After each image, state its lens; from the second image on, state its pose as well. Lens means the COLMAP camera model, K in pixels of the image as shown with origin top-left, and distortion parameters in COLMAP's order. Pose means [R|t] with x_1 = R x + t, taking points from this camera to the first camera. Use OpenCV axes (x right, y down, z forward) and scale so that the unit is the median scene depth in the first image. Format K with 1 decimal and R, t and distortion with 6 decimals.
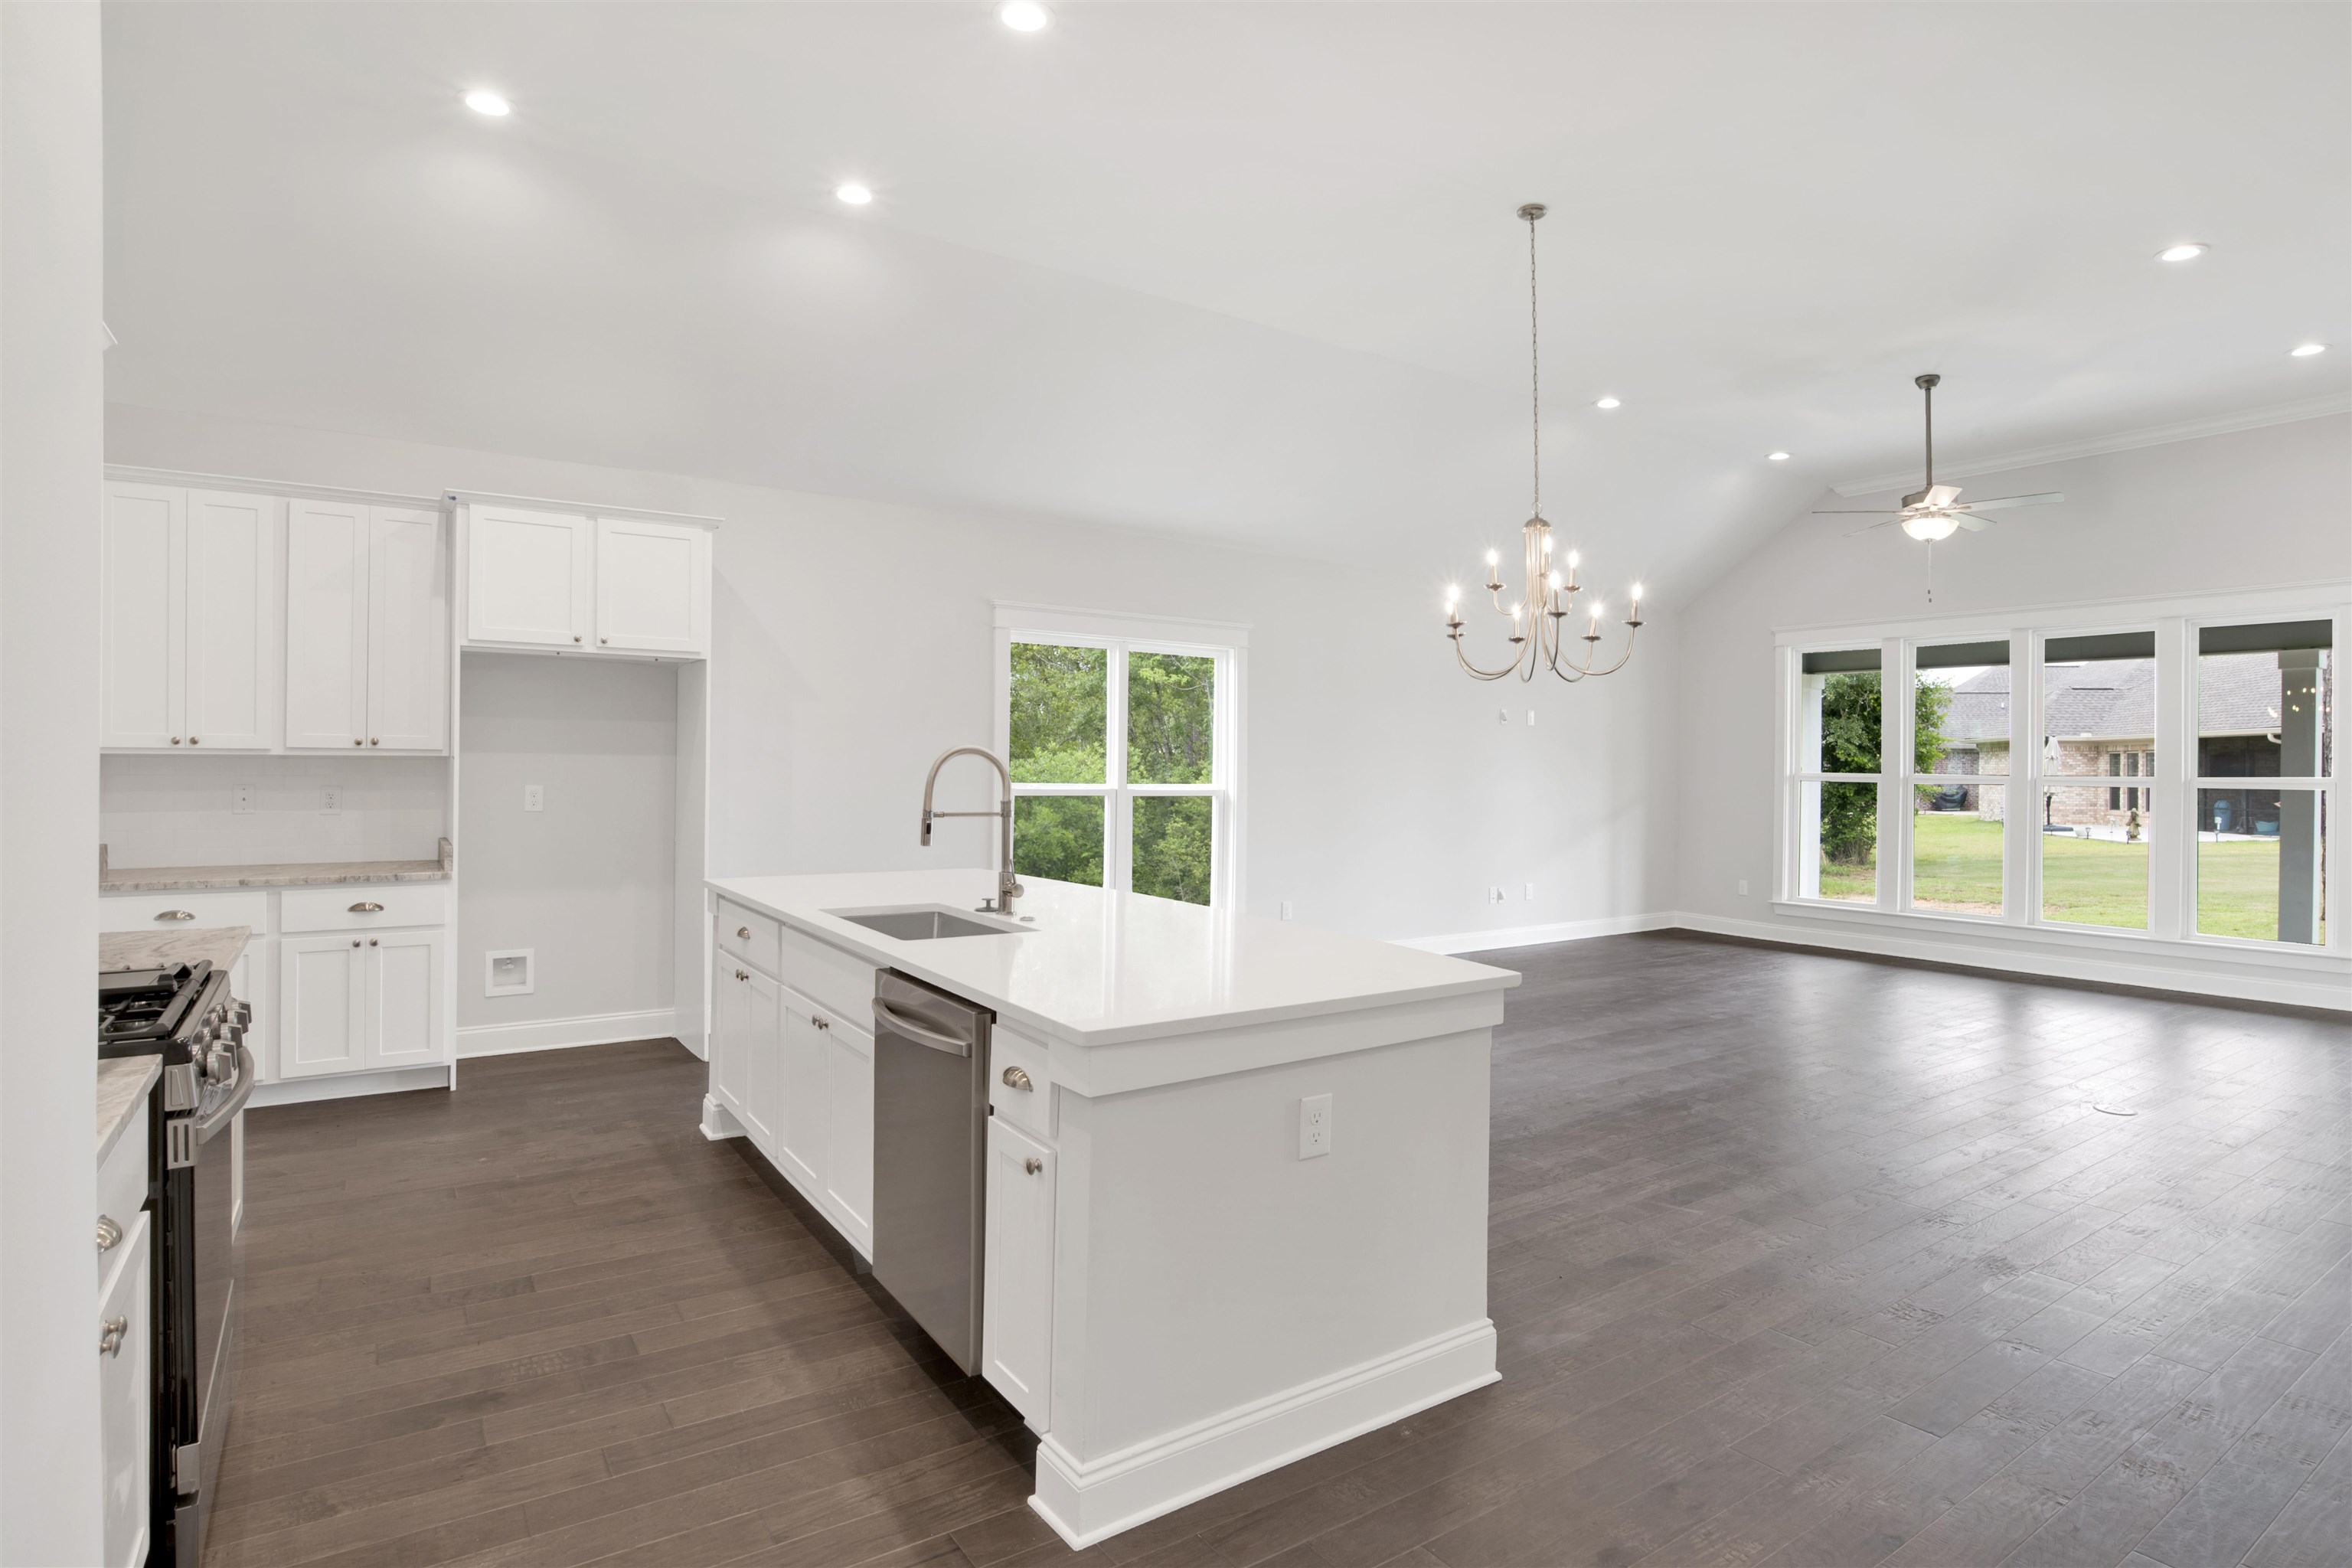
lens RADIAL K [[1241.1, 0, 1189.3], [0, 1241.1, 769.8], [0, 0, 1]] dist [-0.049976, 0.008258]
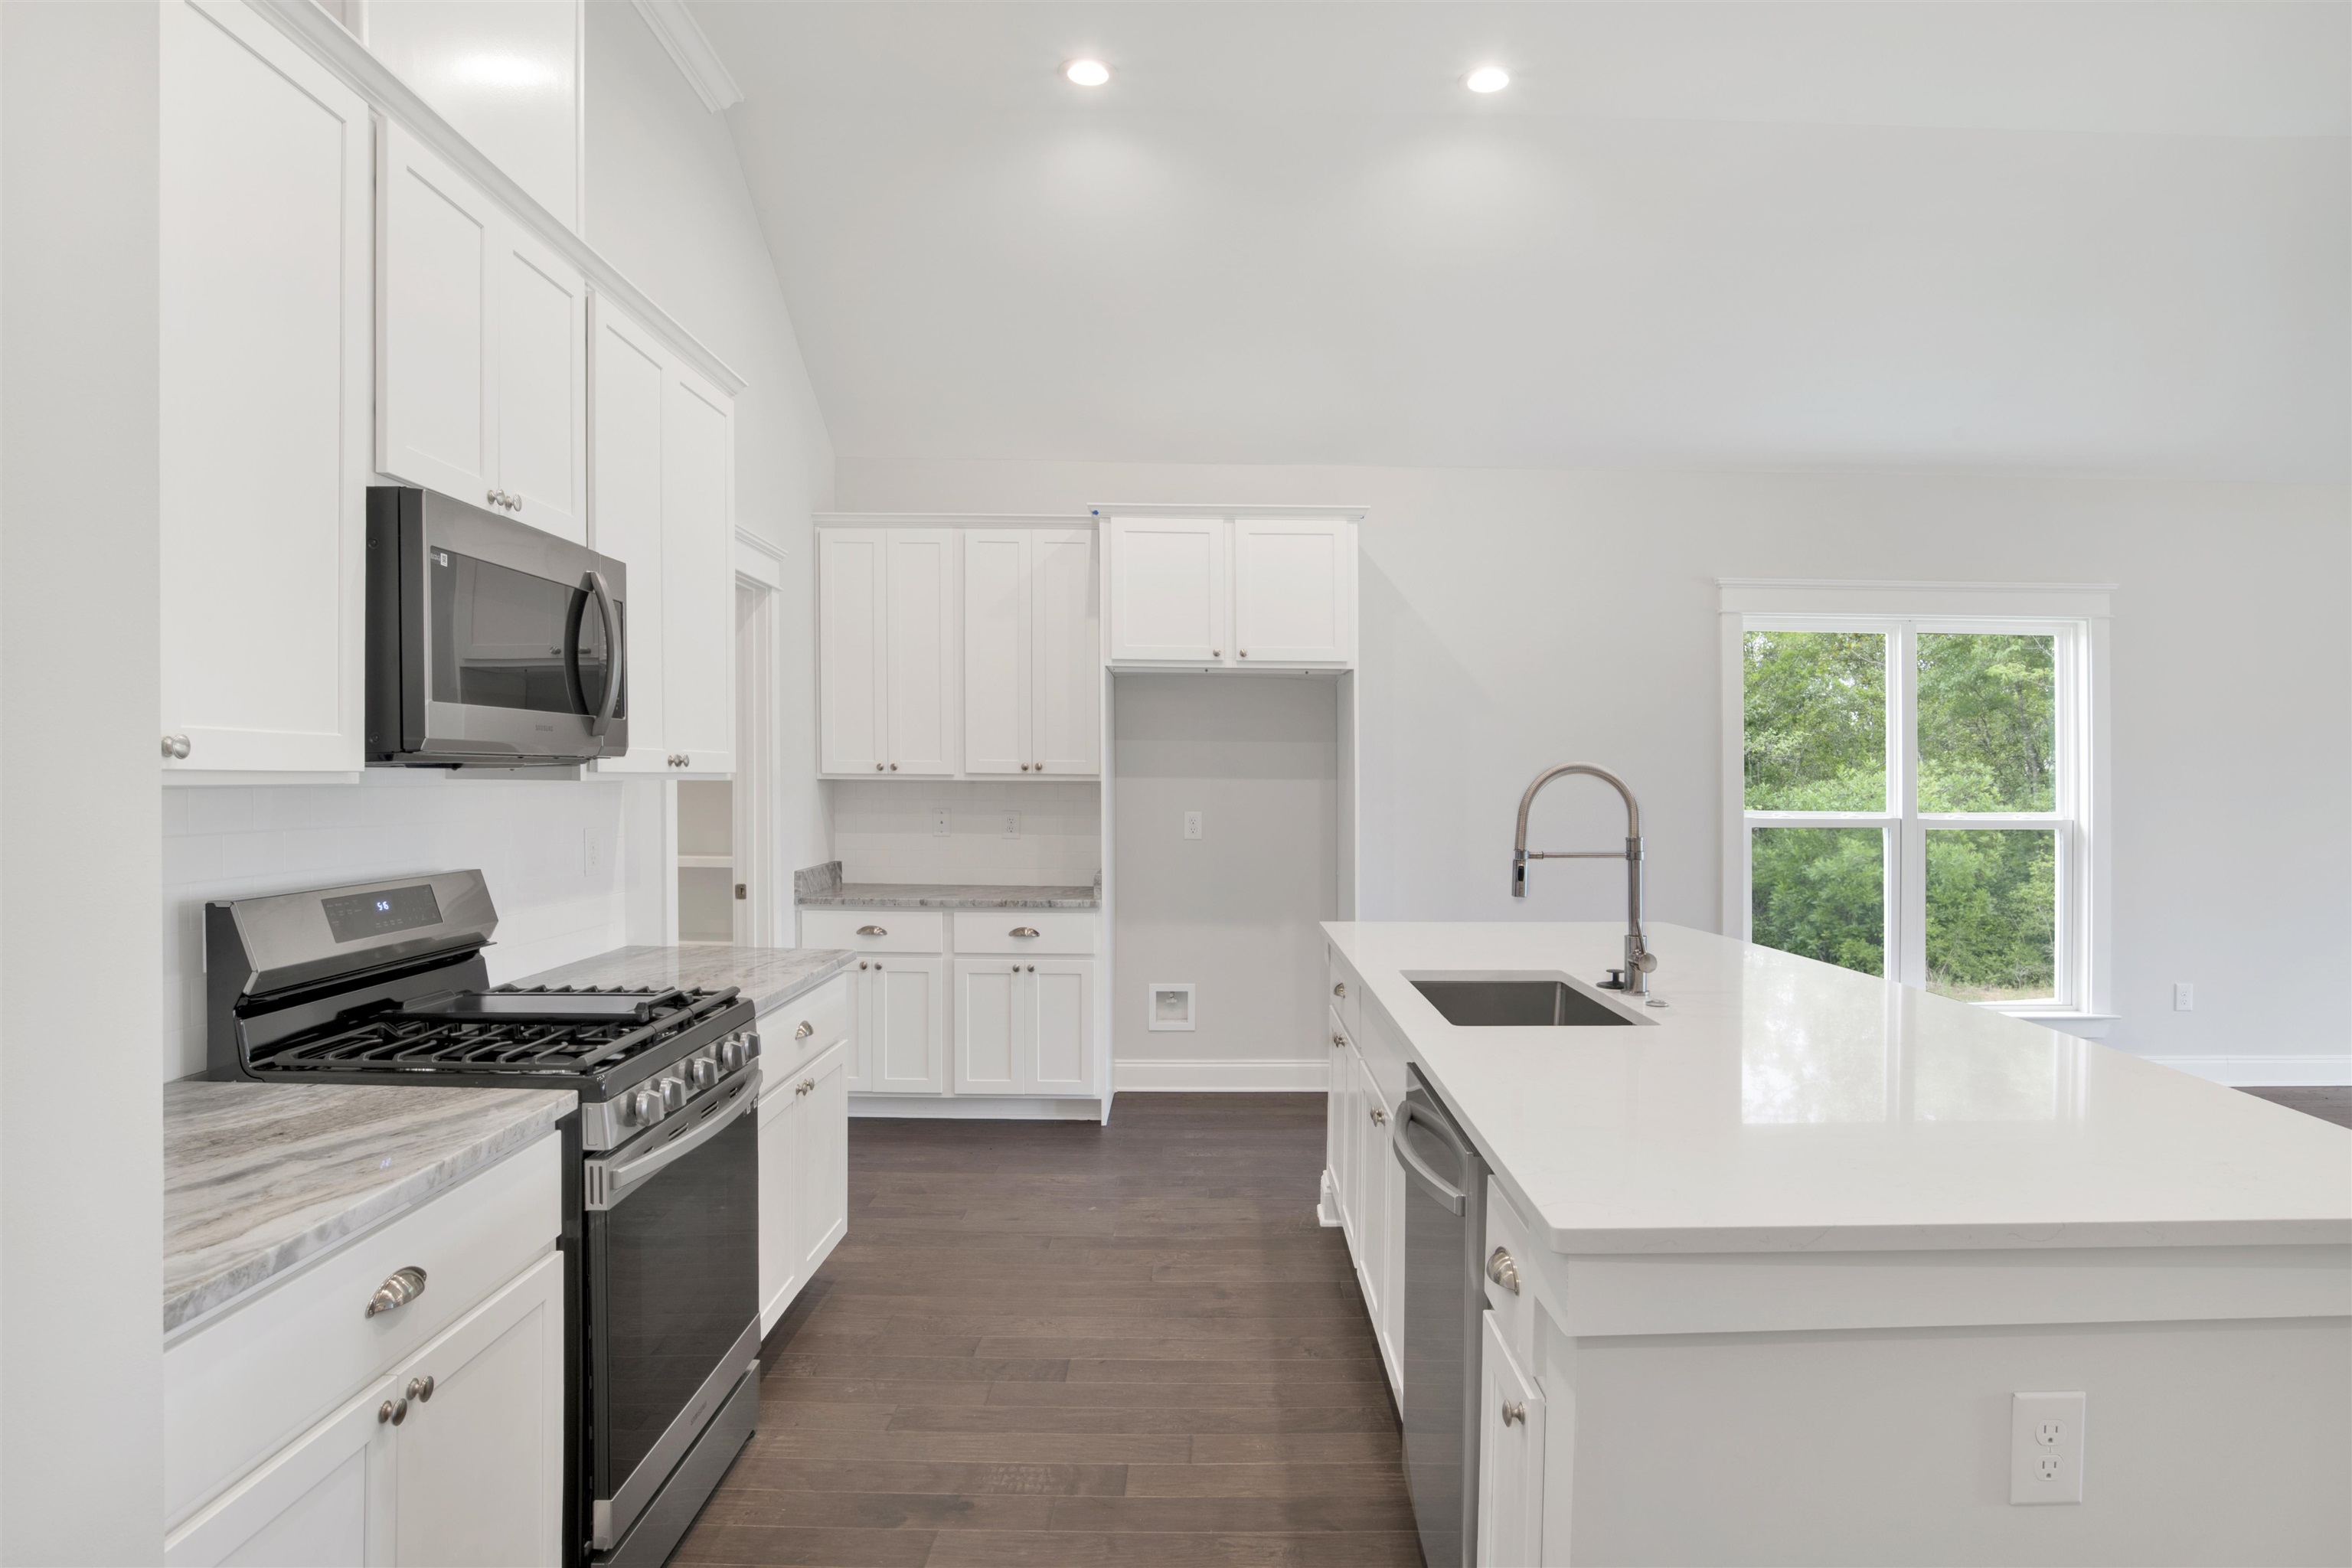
lens RADIAL K [[1352.4, 0, 1179.8], [0, 1352.4, 773.7], [0, 0, 1]] dist [-0.065407, 0.017105]
pose [[0.822782, -0.009241, -0.568282, 0.058428], [0.000754, 0.999885, -0.015168, -0.000065], [0.568357, 0.012052, 0.822694, 0.154791]]
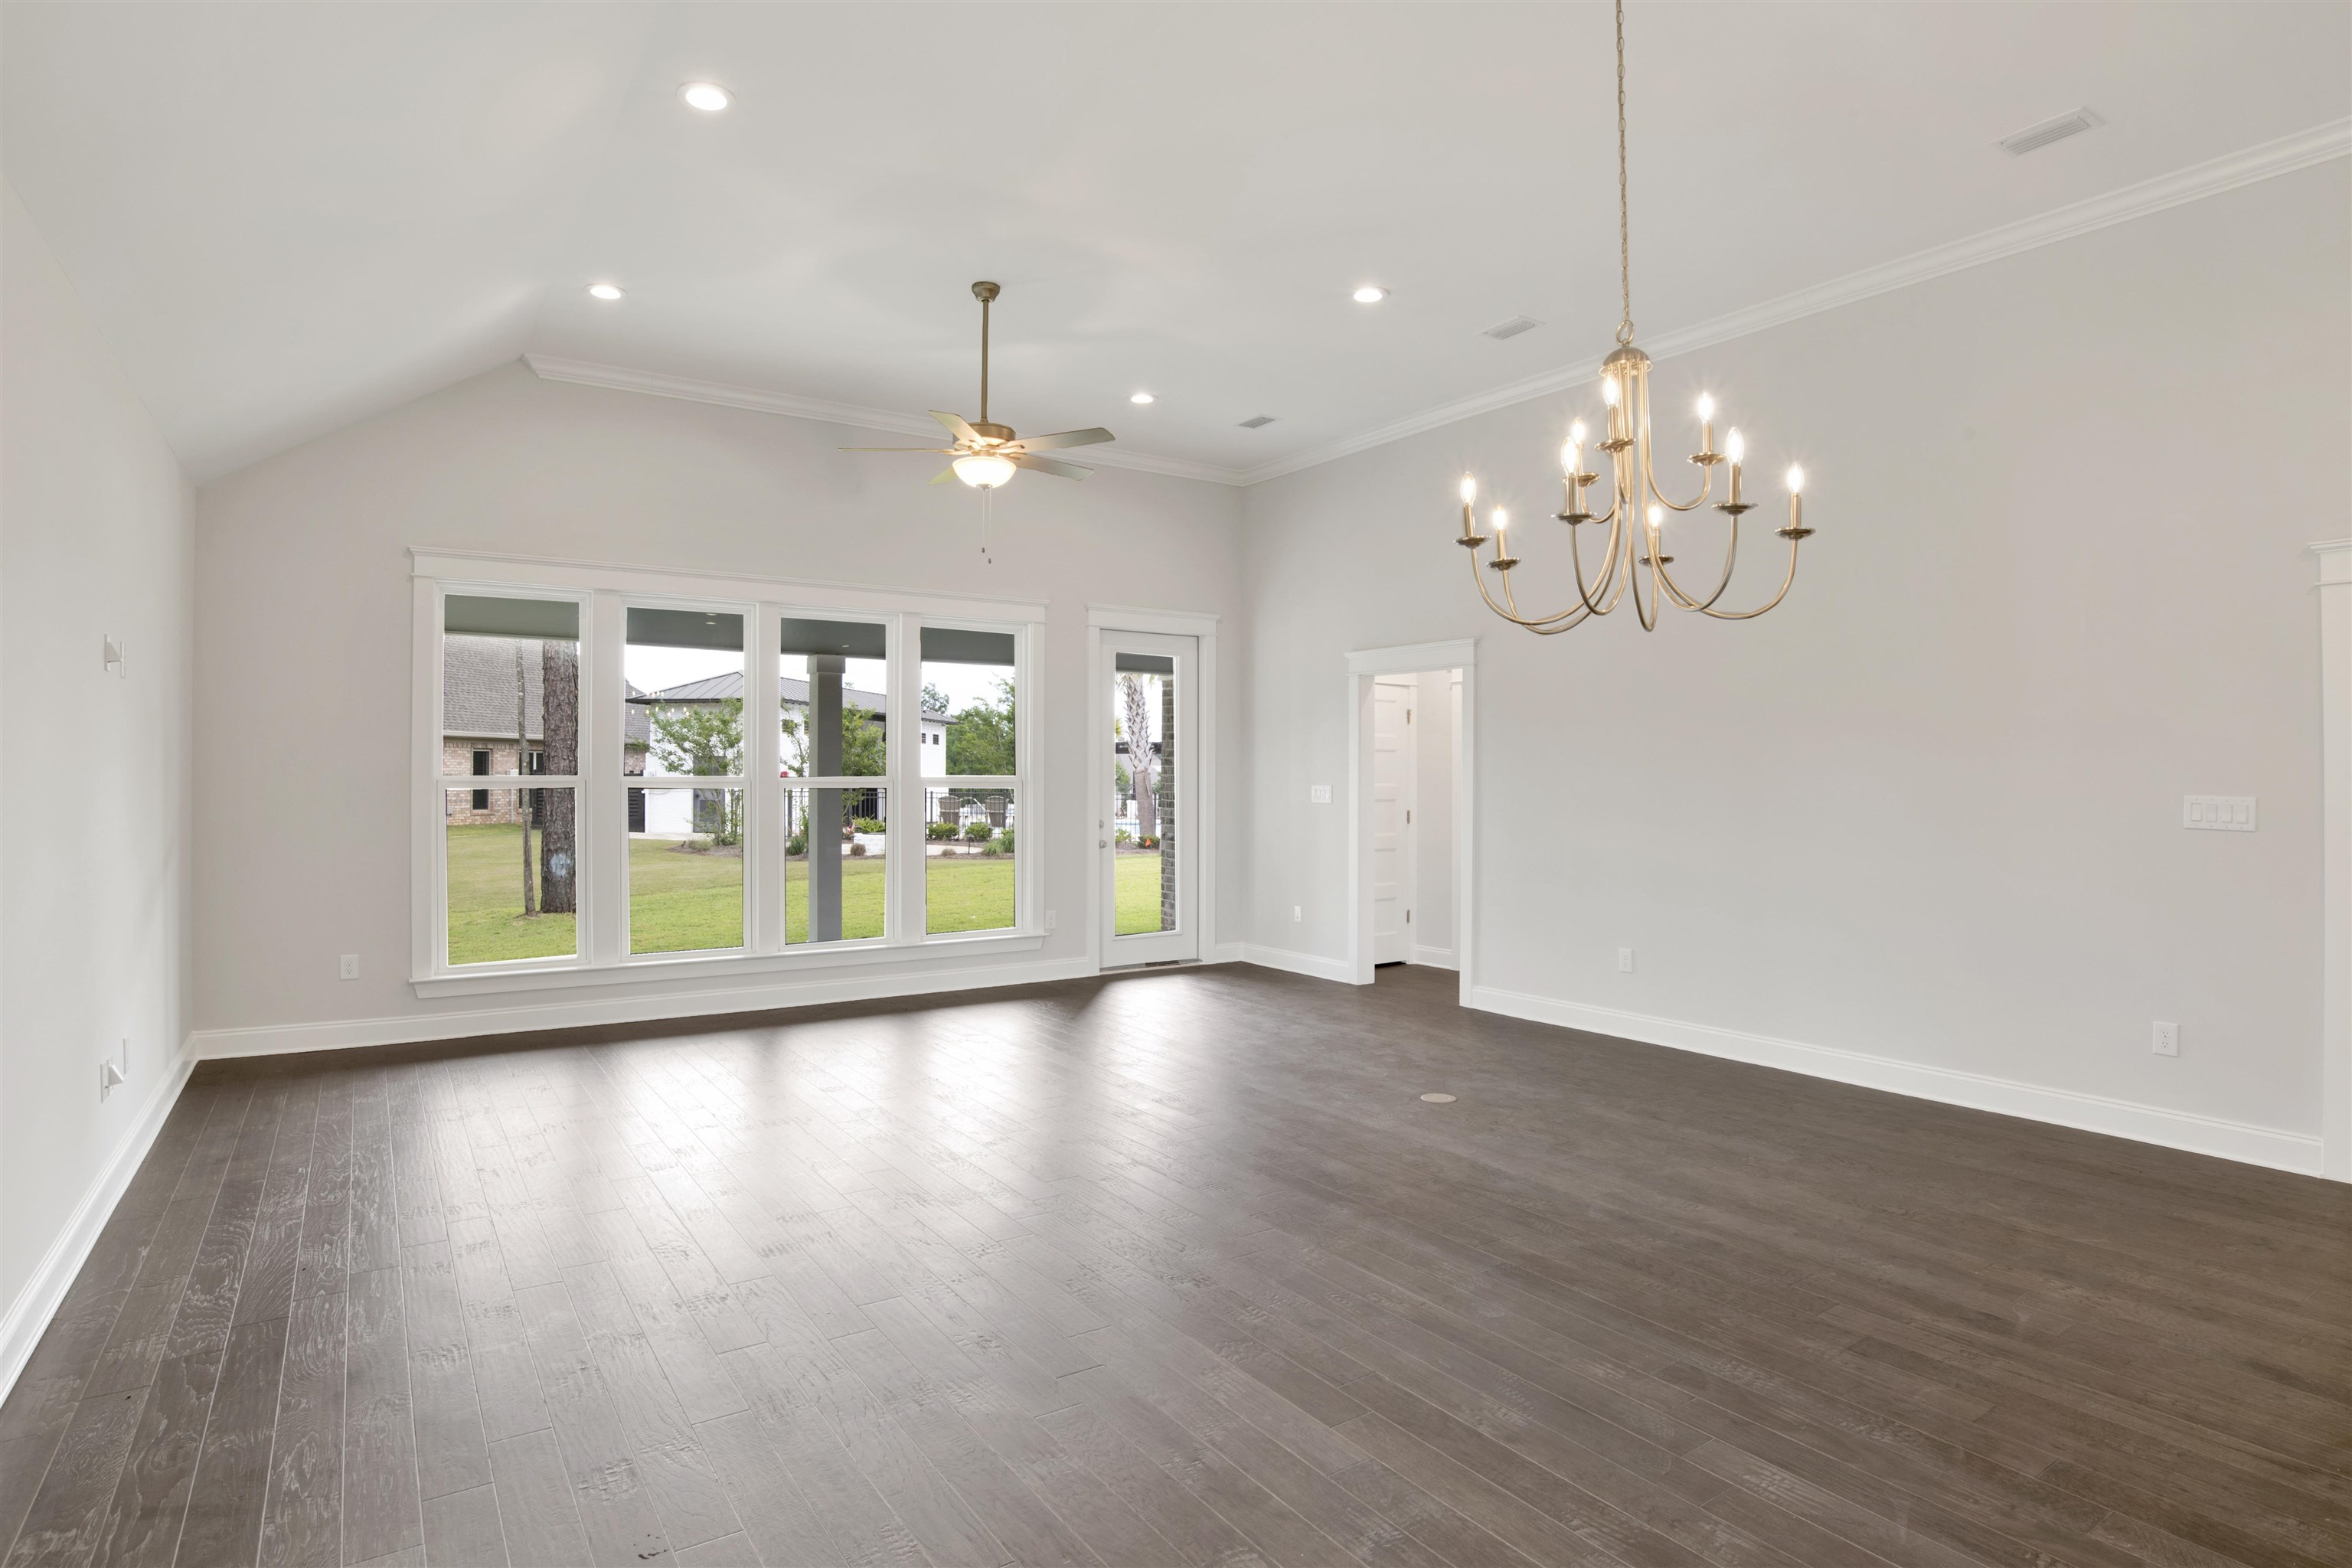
lens RADIAL K [[1241.1, 0, 1184.6], [0, 1241.1, 776.0], [0, 0, 1]] dist [-0.049976, 0.008258]
pose [[0.004502, -0.012965, 0.999906, -0.304234], [0.003388, 0.999910, 0.012950, -0.009816], [-0.999984, 0.003330, 0.004546, 1.219708]]
